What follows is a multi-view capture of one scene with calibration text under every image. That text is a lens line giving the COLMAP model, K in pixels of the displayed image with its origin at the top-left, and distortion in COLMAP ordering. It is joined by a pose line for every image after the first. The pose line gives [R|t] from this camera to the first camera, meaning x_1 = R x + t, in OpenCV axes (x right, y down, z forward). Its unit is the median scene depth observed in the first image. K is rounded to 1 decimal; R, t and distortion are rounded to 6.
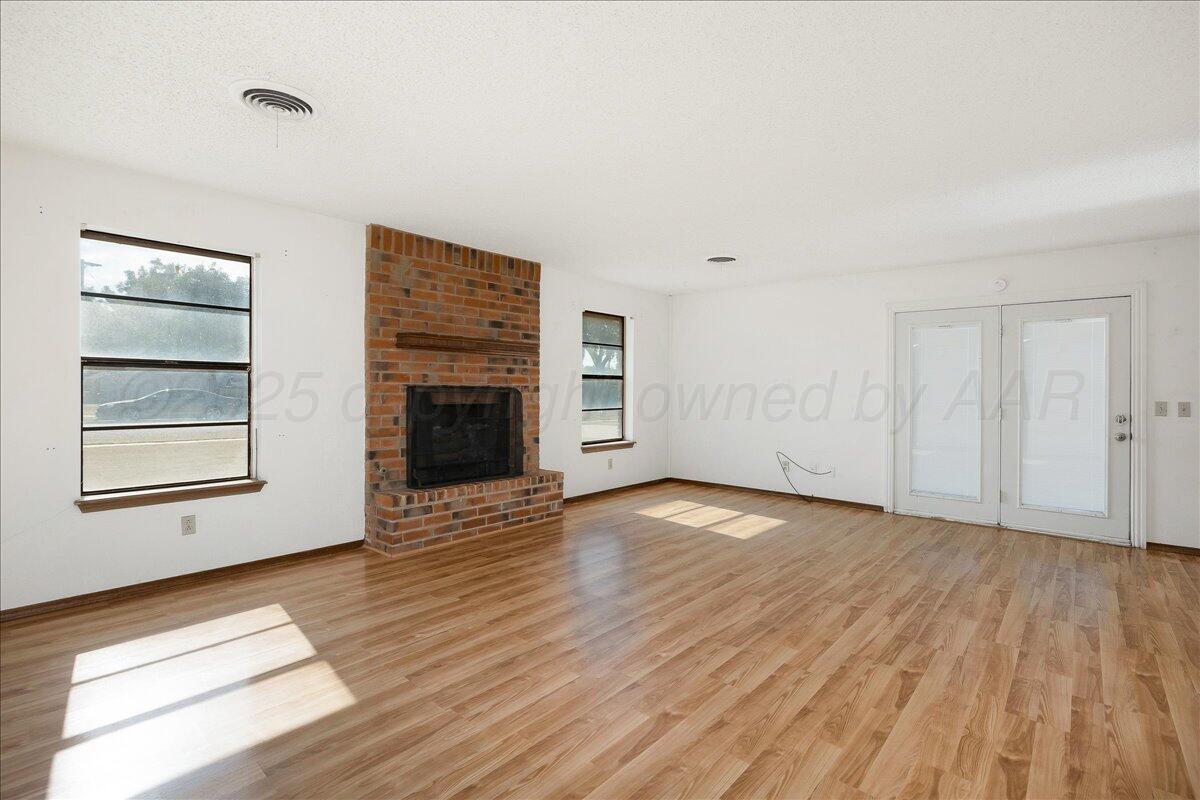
lens RADIAL K [[544.4, 0, 601.7], [0, 544.4, 387.5], [0, 0, 1]] dist [-0.015074, 0.000056]
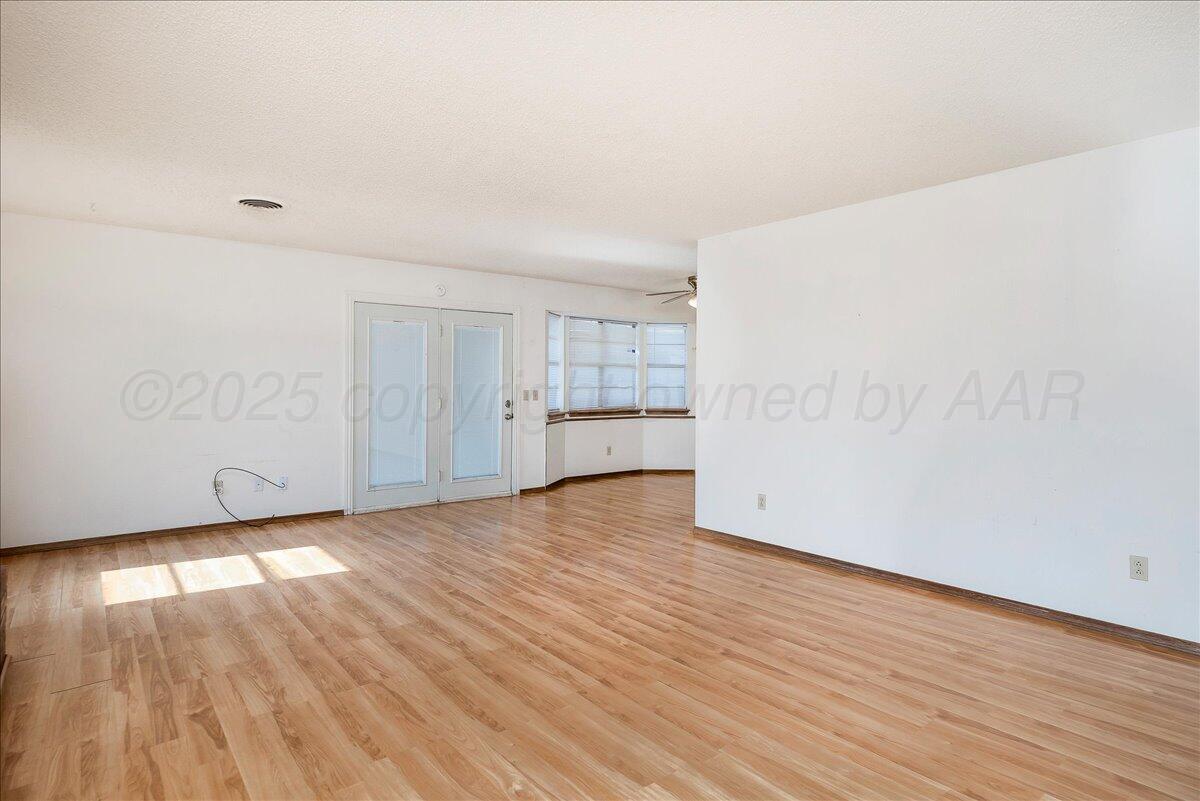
lens RADIAL K [[657.3, 0, 600.0], [0, 657.3, 400.5], [0, 0, 1]] dist [-0.000695, -0.000413]
pose [[0.182942, -0.033824, 0.982542, -0.632227], [-0.001464, 0.999398, 0.034677, -0.008299], [-0.983123, -0.007782, 0.182782, 0.465067]]
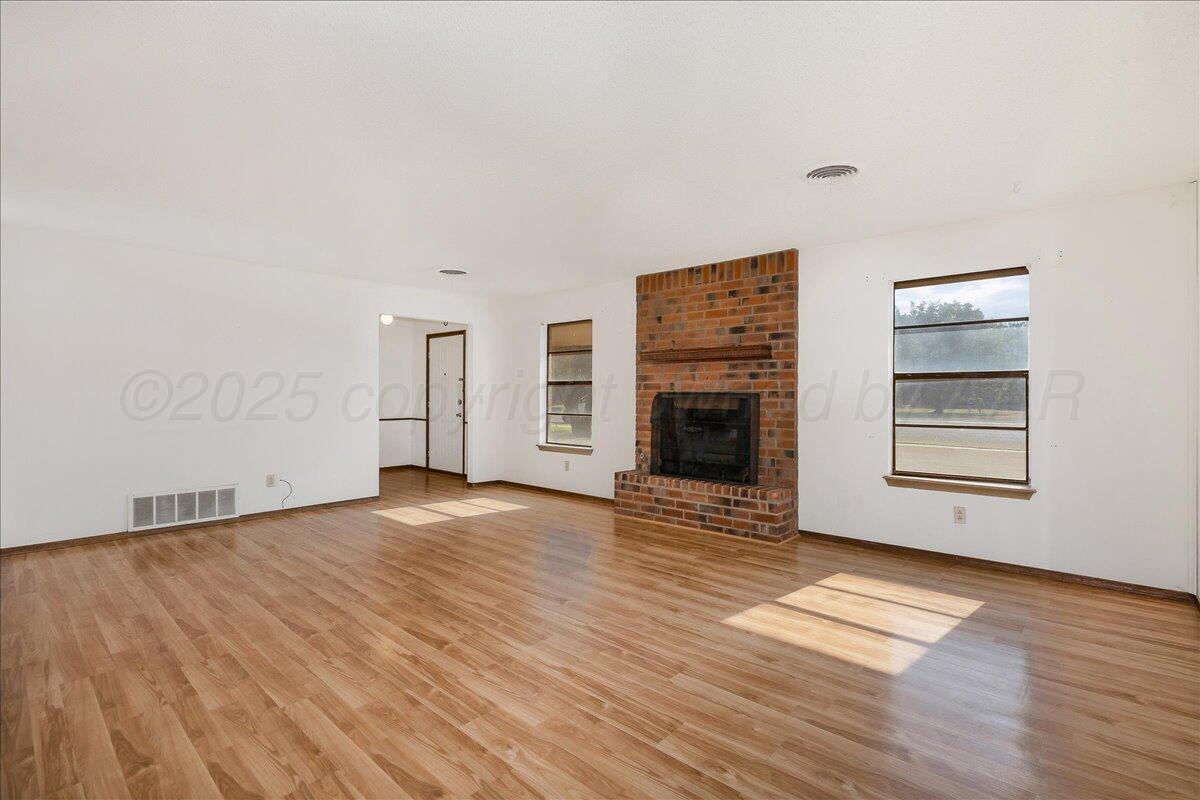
lens RADIAL K [[561.6, 0, 616.4], [0, 561.6, 394.4], [0, 0, 1]] dist [-0.032455, 0.000062]
pose [[0.008618, -0.007758, -0.999933, 0.955323], [0.001352, 0.999969, -0.007746, 0.010667], [0.999962, -0.001285, 0.008628, 0.887715]]
